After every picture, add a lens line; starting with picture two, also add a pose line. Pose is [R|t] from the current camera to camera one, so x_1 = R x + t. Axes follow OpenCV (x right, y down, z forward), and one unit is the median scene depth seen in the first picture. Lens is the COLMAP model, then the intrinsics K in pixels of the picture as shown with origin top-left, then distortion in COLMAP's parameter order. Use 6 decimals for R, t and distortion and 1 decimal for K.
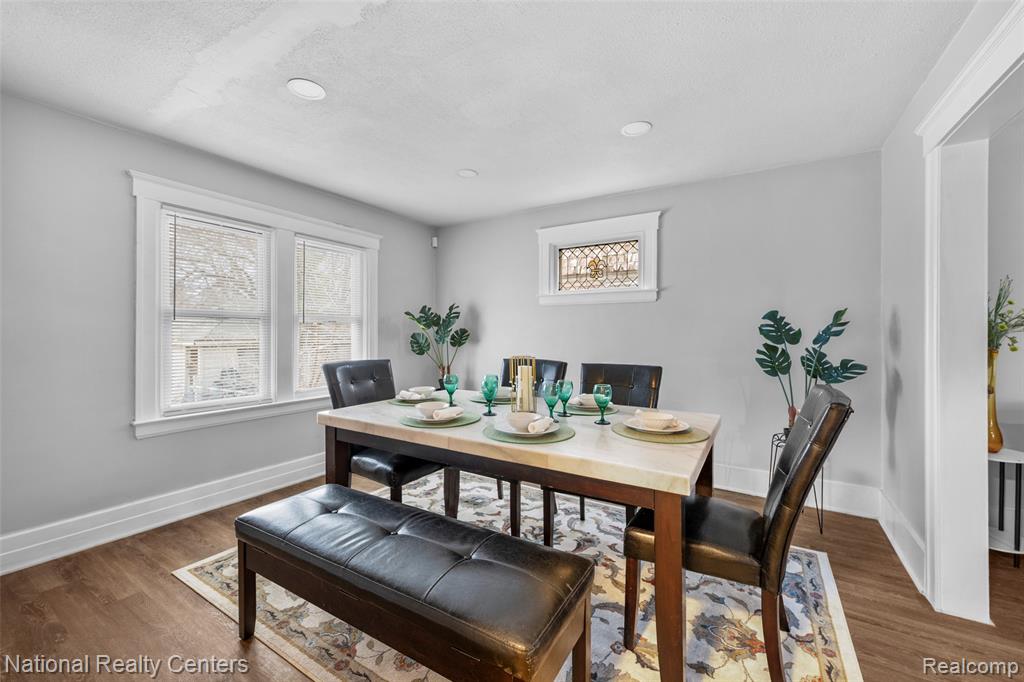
lens RADIAL K [[408.0, 0, 504.3], [0, 408.0, 336.3], [0, 0, 1]] dist [-0.001544, 0.000036]
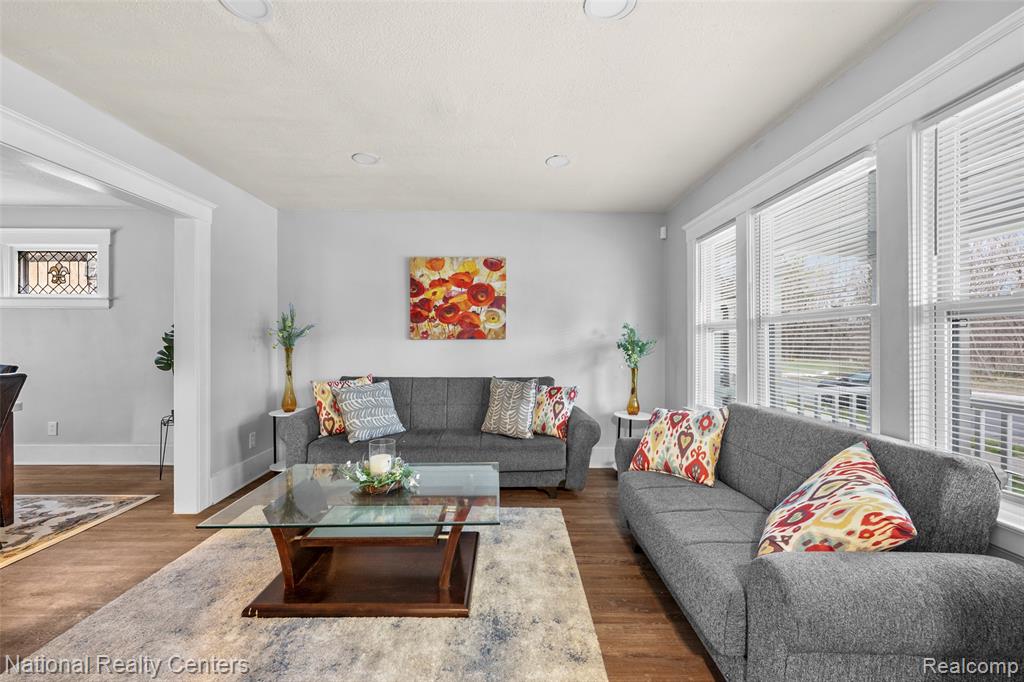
lens RADIAL K [[408.0, 0, 513.5], [0, 408.0, 341.7], [0, 0, 1]] dist [-0.001544, 0.000036]
pose [[0.829963, -0.003011, 0.557810, 0.675633], [-0.002377, 0.999957, 0.008934, -0.008223], [-0.557813, -0.008741, 0.829921, -0.559636]]
